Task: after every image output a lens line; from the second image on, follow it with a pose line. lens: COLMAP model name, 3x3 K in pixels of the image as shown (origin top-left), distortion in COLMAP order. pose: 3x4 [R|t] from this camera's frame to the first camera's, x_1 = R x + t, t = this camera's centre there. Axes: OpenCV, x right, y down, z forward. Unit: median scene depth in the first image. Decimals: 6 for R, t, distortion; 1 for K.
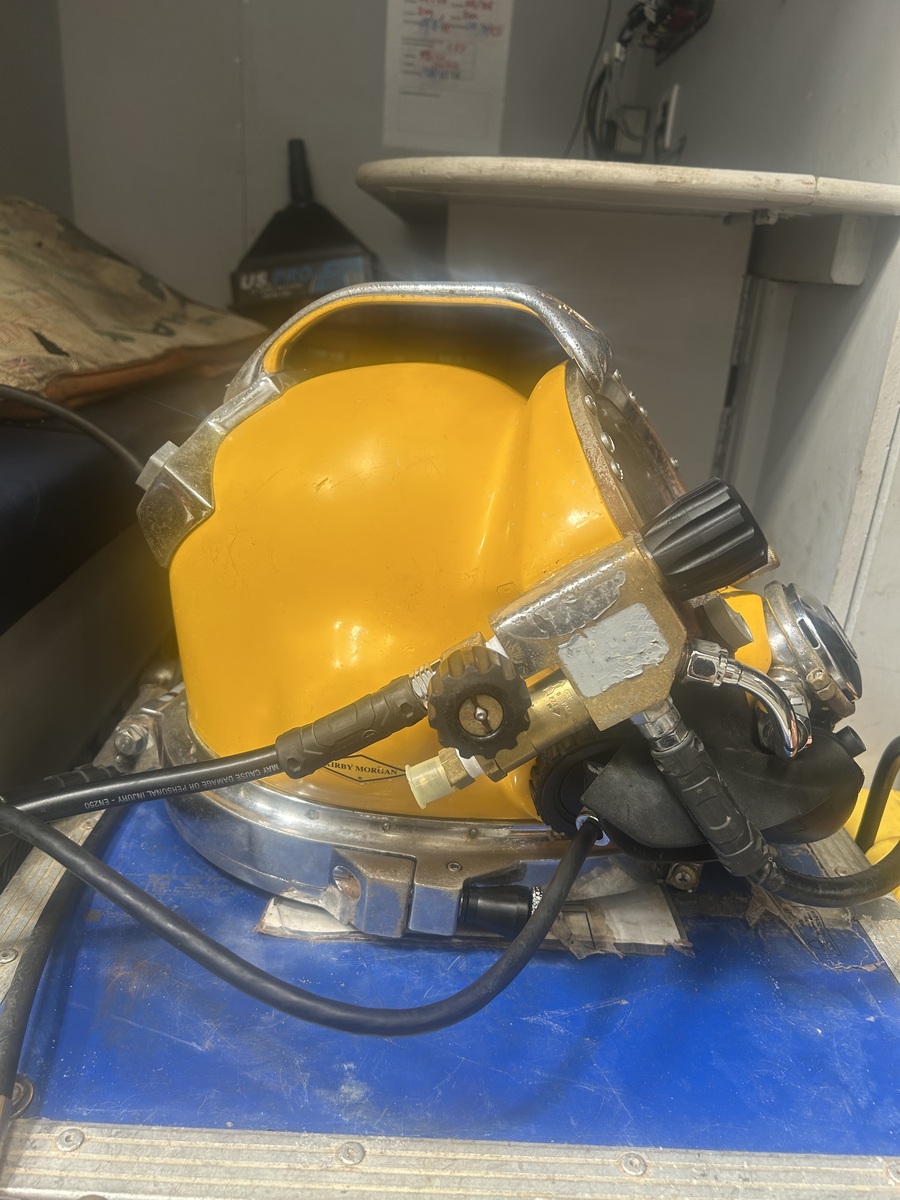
lens RADIAL K [[934.8, 0, 450.0], [0, 934.8, 600.0], [0, 0, 1]] dist [0.001738, -0.011932]
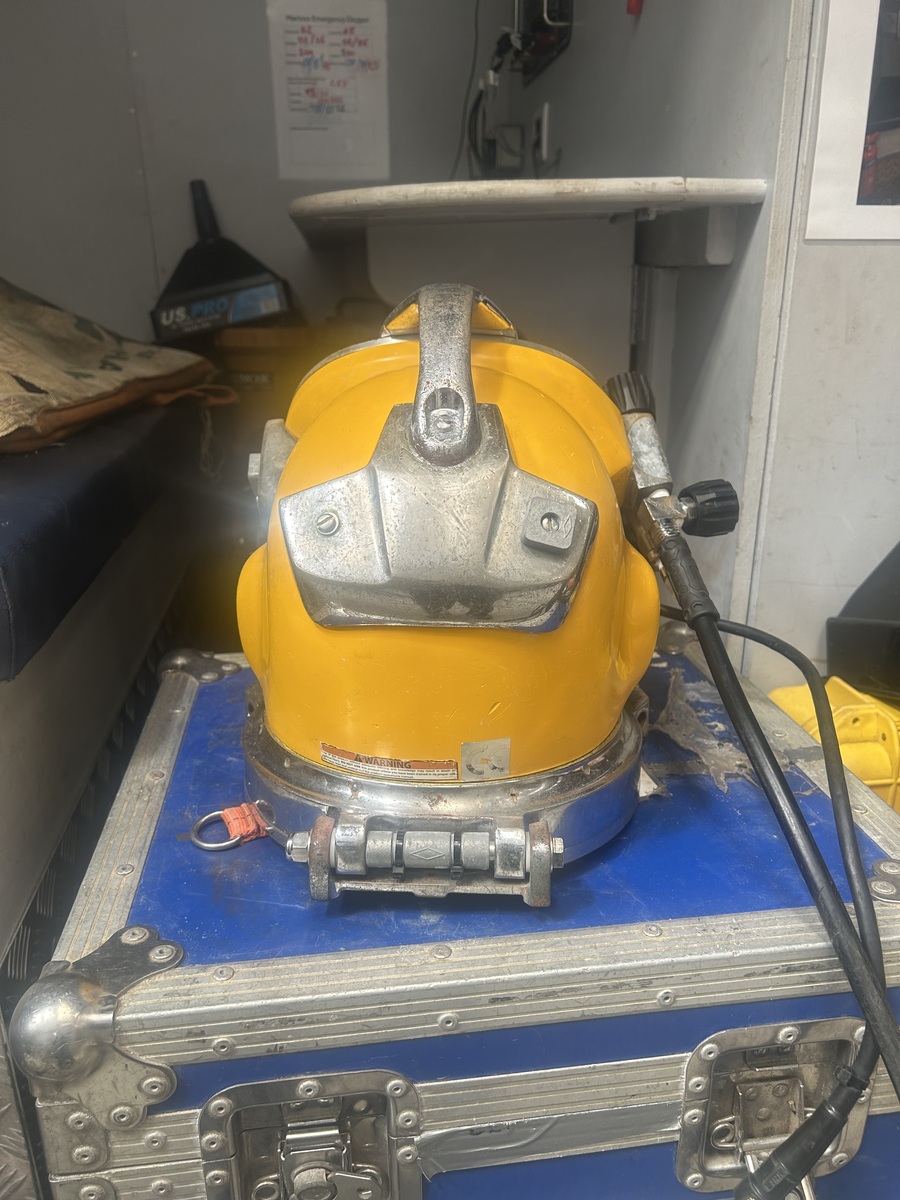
lens RADIAL K [[934.8, 0, 450.0], [0, 934.8, 600.0], [0, 0, 1]] dist [0.001738, -0.011932]
pose [[0.988836, -0.121914, 0.085679, -0.058948], [0.123391, 0.992284, -0.012143, 0.049855], [-0.083538, 0.022579, 0.996249, -0.125819]]
